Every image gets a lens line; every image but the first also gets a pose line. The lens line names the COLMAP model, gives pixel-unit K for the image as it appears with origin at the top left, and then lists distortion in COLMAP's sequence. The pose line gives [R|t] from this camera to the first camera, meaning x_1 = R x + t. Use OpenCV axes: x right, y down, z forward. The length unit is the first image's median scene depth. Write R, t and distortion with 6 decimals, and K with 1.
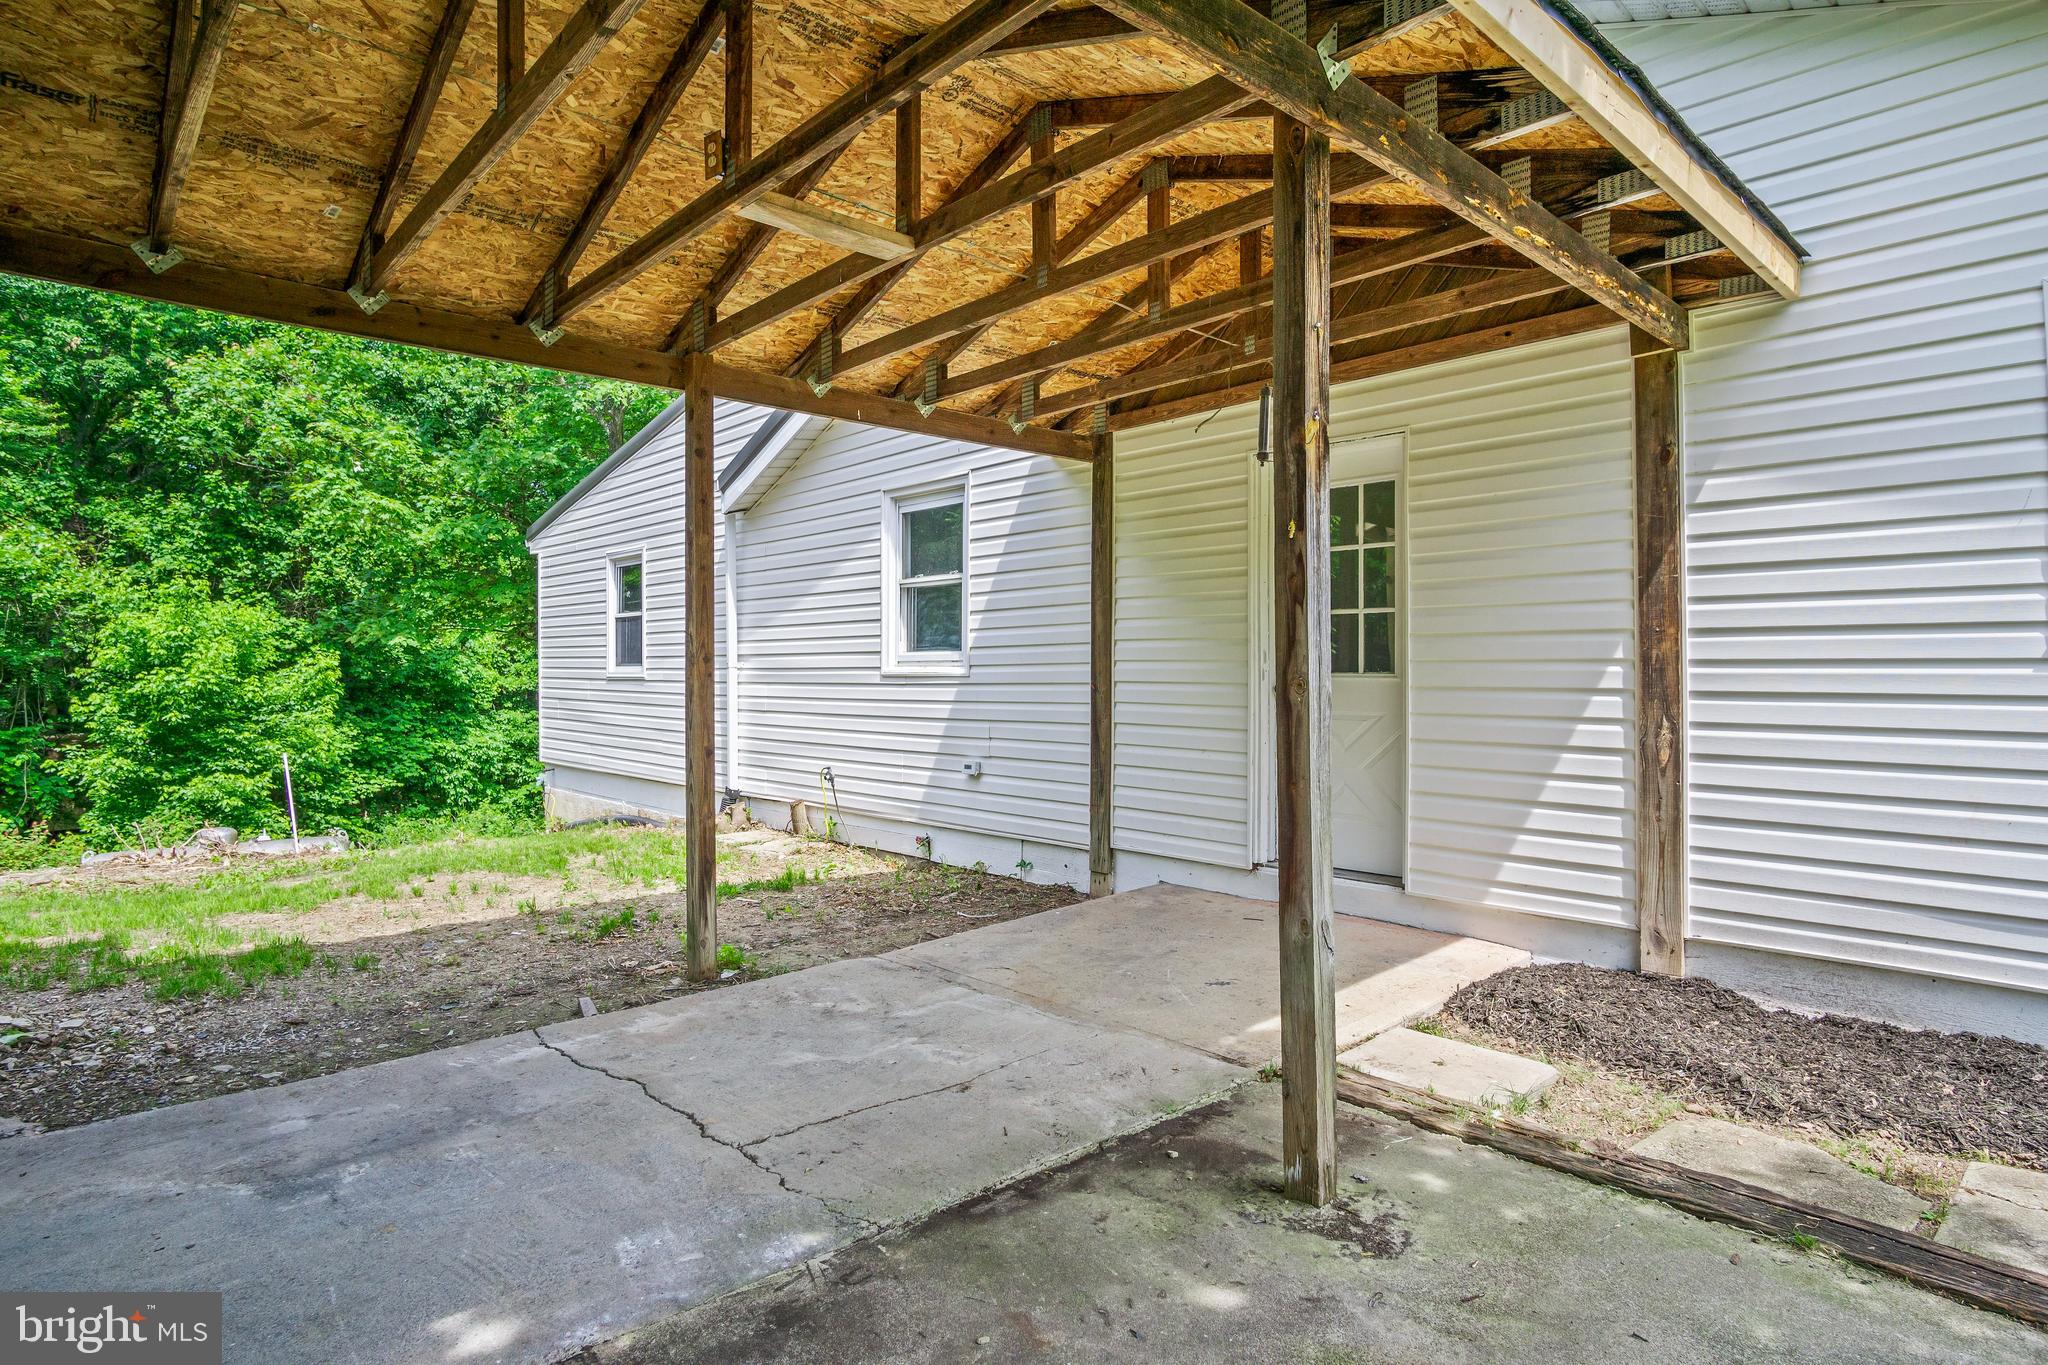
lens RADIAL K [[1102.0, 0, 1024.1], [0, 1102.0, 678.1], [0, 0, 1]] dist [-0.003156, -0.000257]
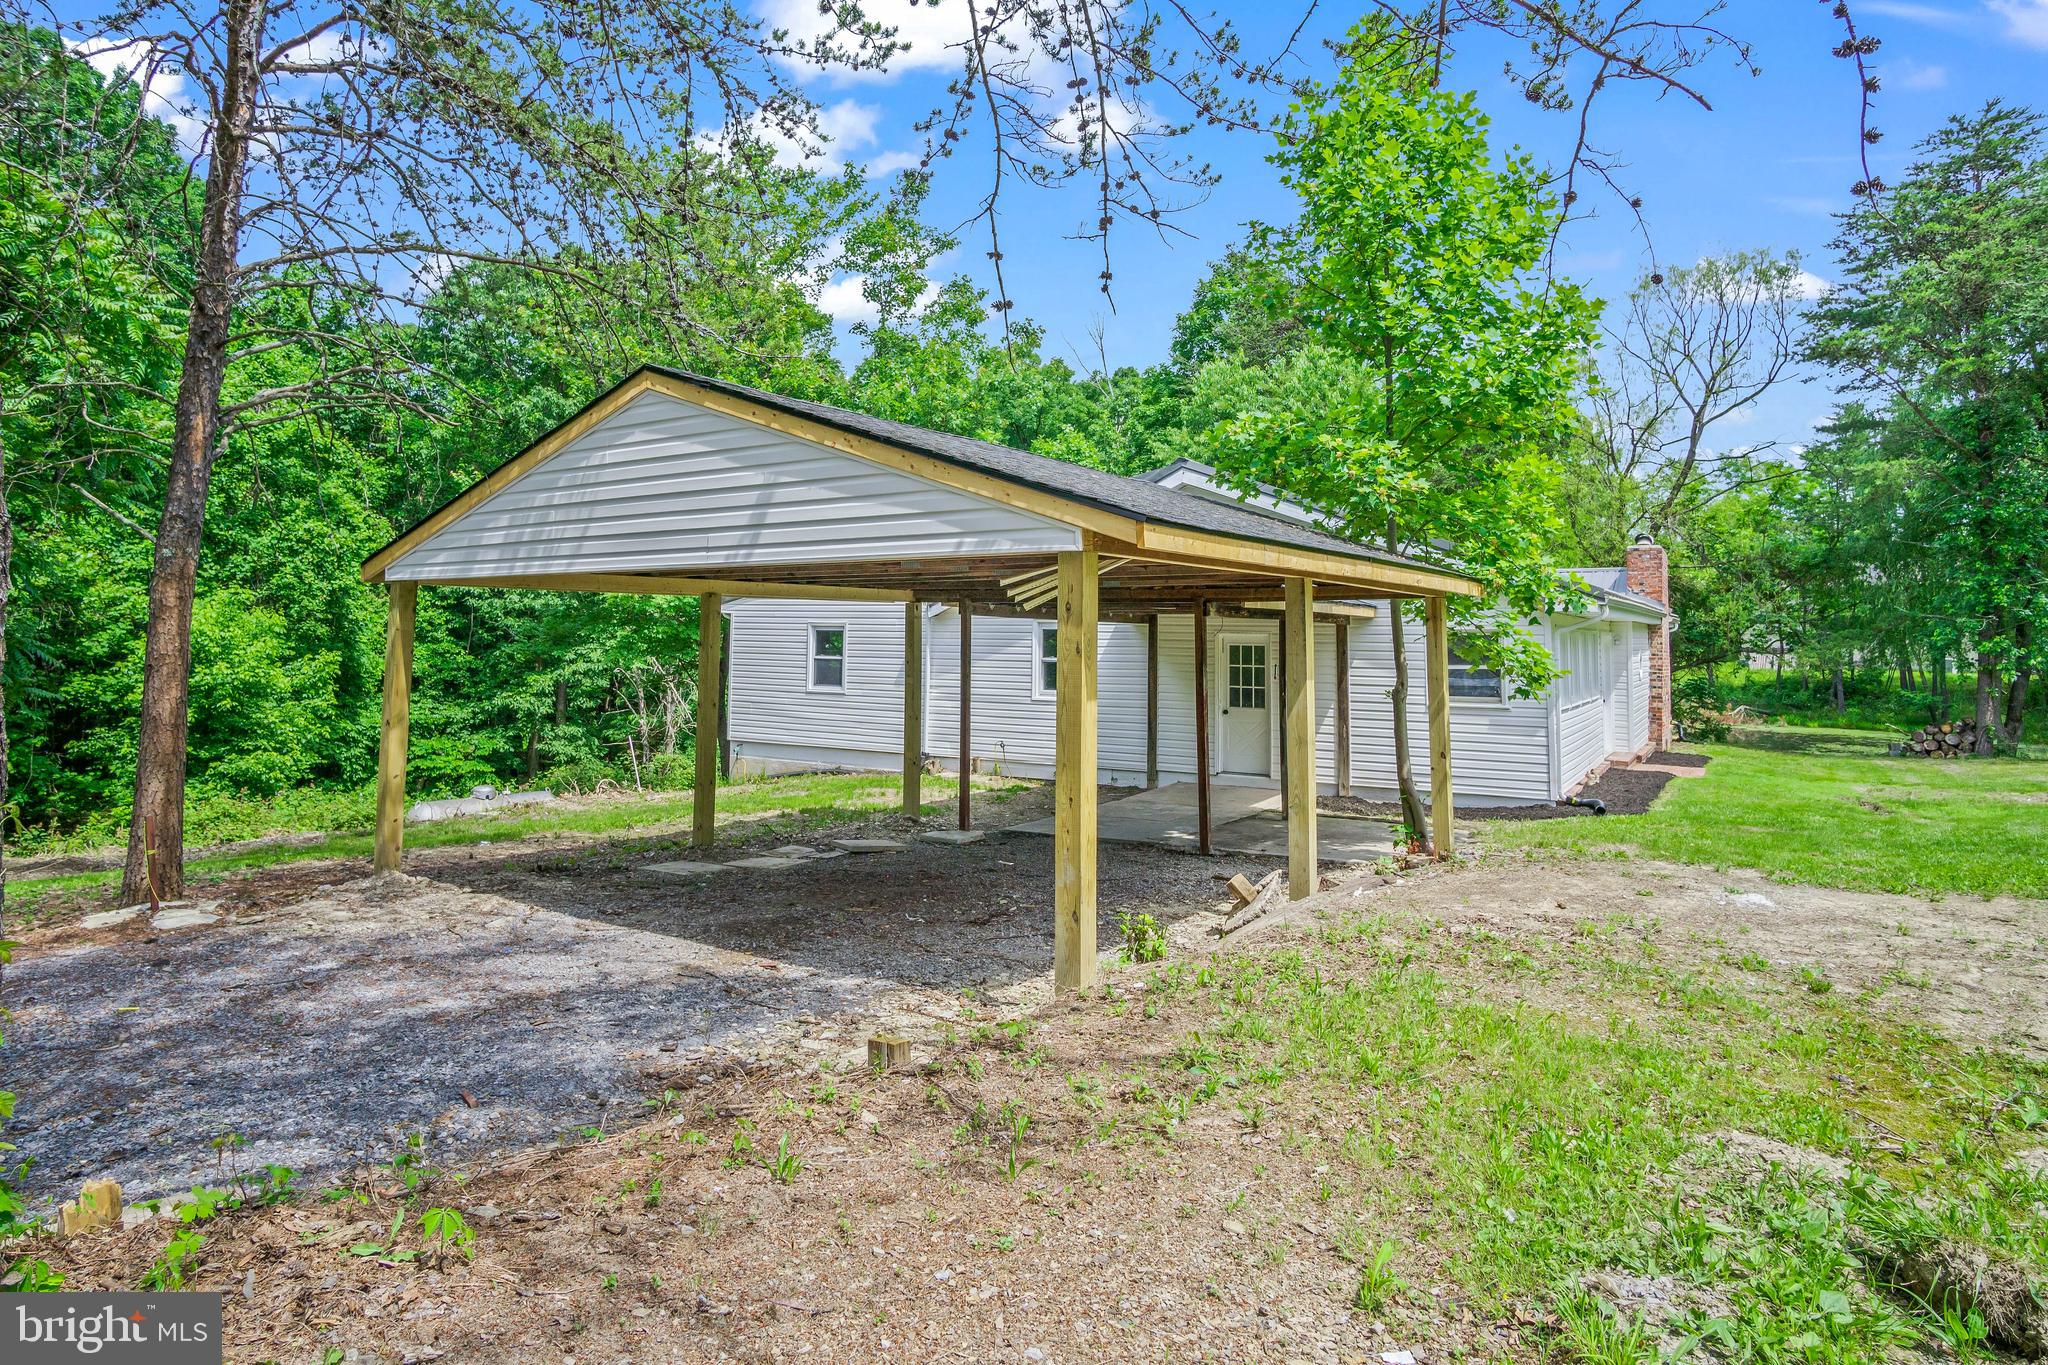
lens RADIAL K [[1102.0, 0, 1023.4], [0, 1102.0, 589.2], [0, 0, 1]] dist [-0.003156, -0.000257]
pose [[0.968407, 0.028169, 0.247778, -0.703051], [-0.013762, 0.998122, -0.059685, -0.092924], [-0.248994, 0.054389, 0.966977, -1.179213]]
